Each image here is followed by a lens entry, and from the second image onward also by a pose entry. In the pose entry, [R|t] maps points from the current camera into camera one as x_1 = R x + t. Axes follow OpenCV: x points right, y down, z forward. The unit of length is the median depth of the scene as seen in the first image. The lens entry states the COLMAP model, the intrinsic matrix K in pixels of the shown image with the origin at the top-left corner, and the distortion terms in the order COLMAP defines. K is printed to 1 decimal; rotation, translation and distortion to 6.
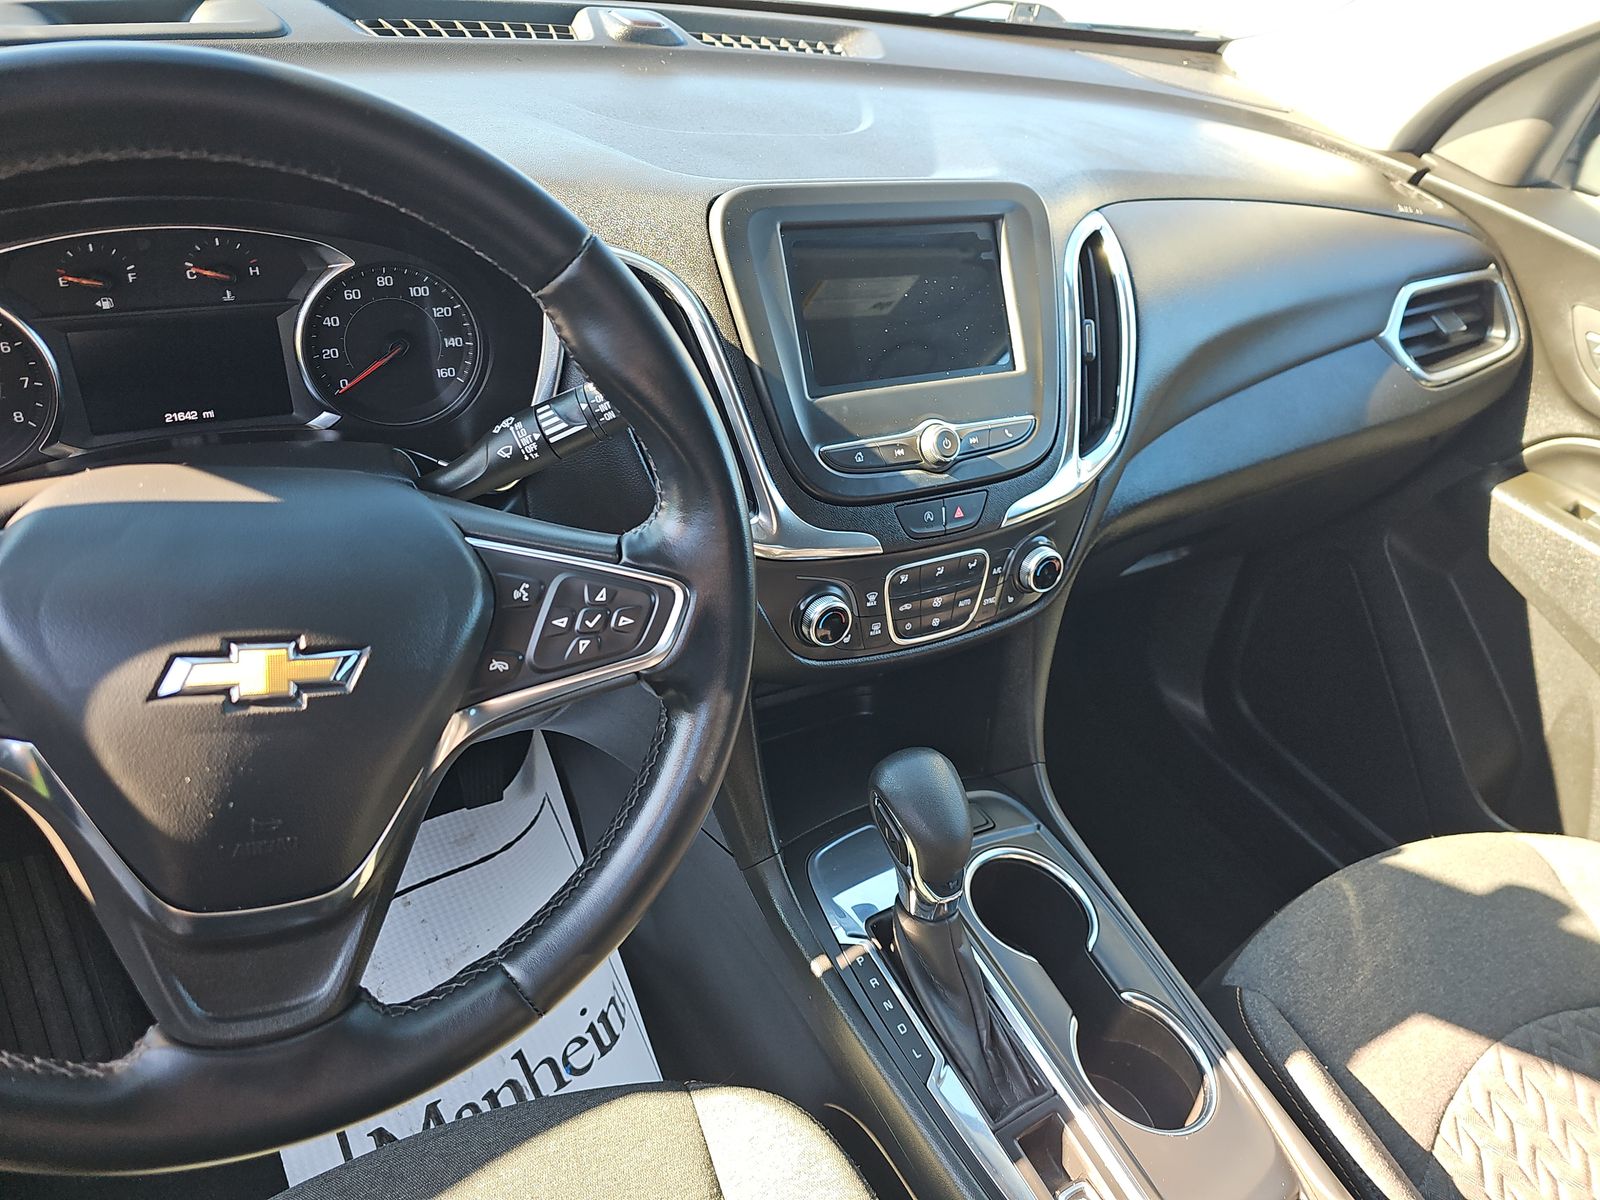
lens RADIAL K [[1073.9, 0, 801.3], [0, 1073.9, 600.6], [0, 0, 1]] dist [0.037230, -0.044581]
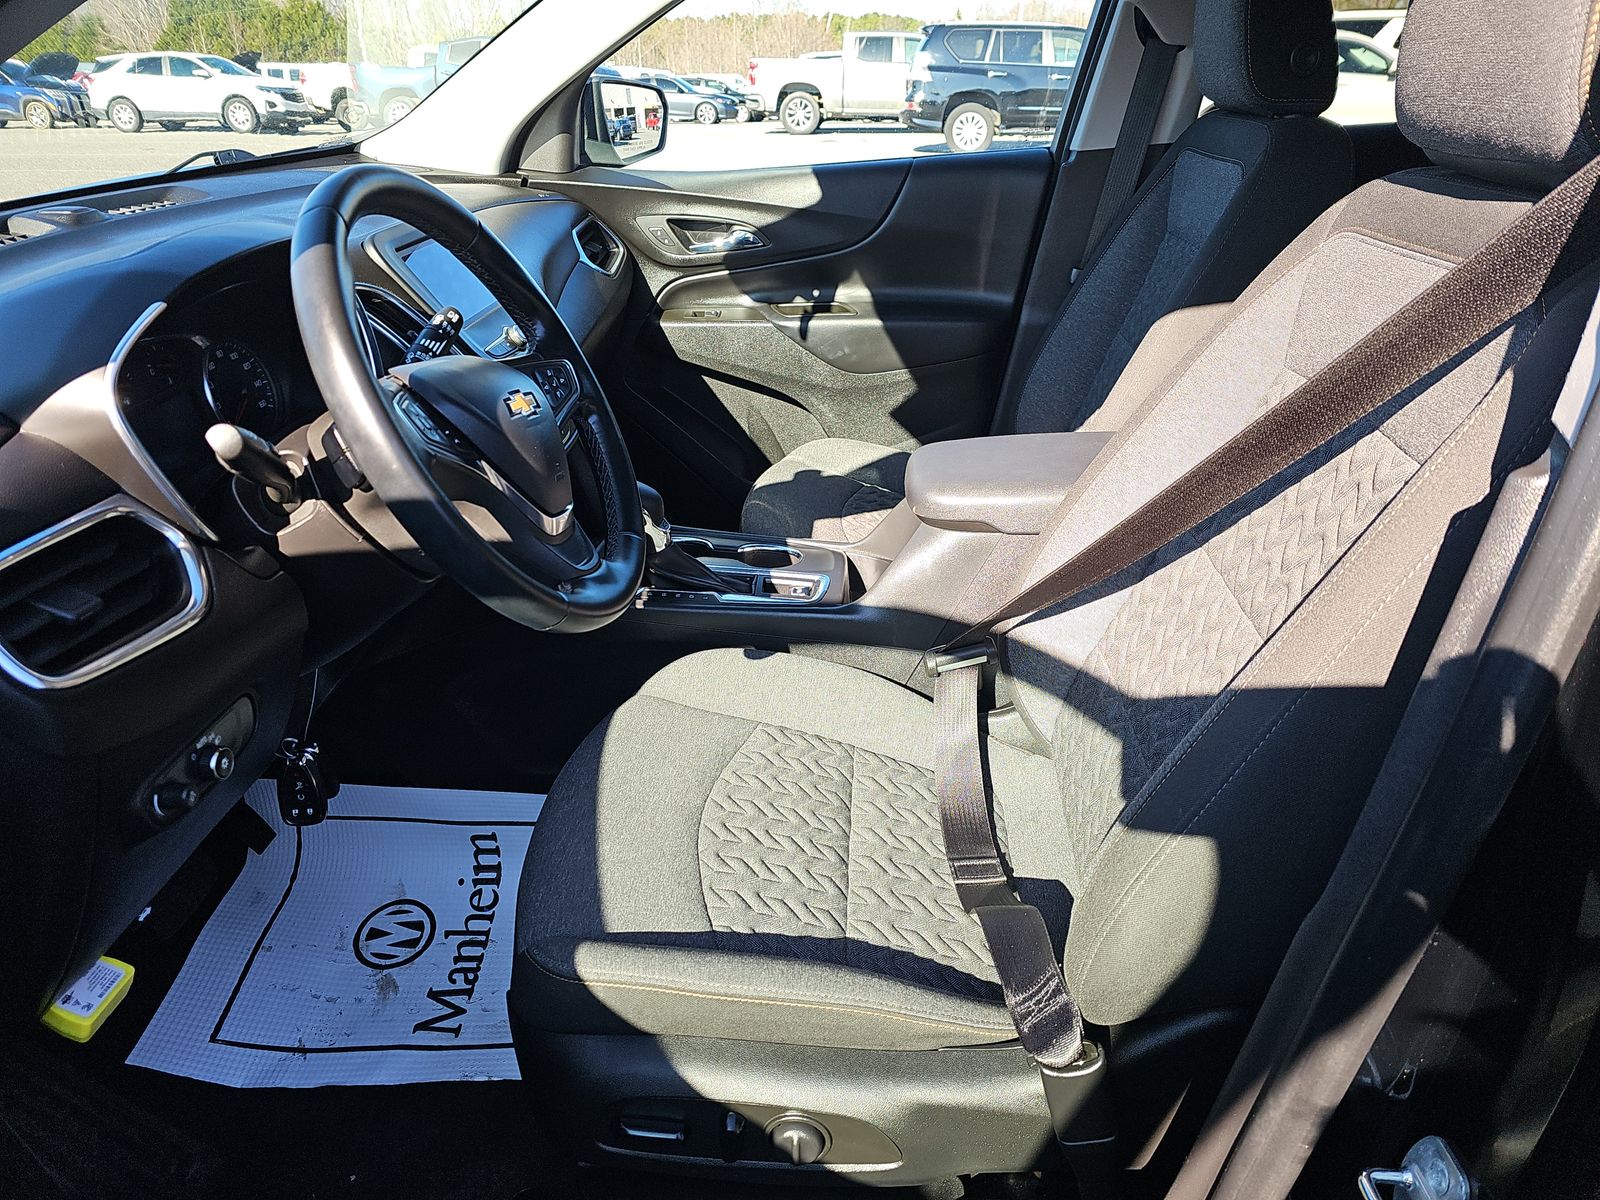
lens RADIAL K [[1073.9, 0, 808.6], [0, 1073.9, 613.4], [0, 0, 1]] dist [0.037230, -0.044581]
pose [[0.540129, -0.513784, 0.666549, -1.224800], [0.569880, 0.806090, 0.159549, 0.258811], [-0.619272, 0.293676, 0.728187, -0.596058]]
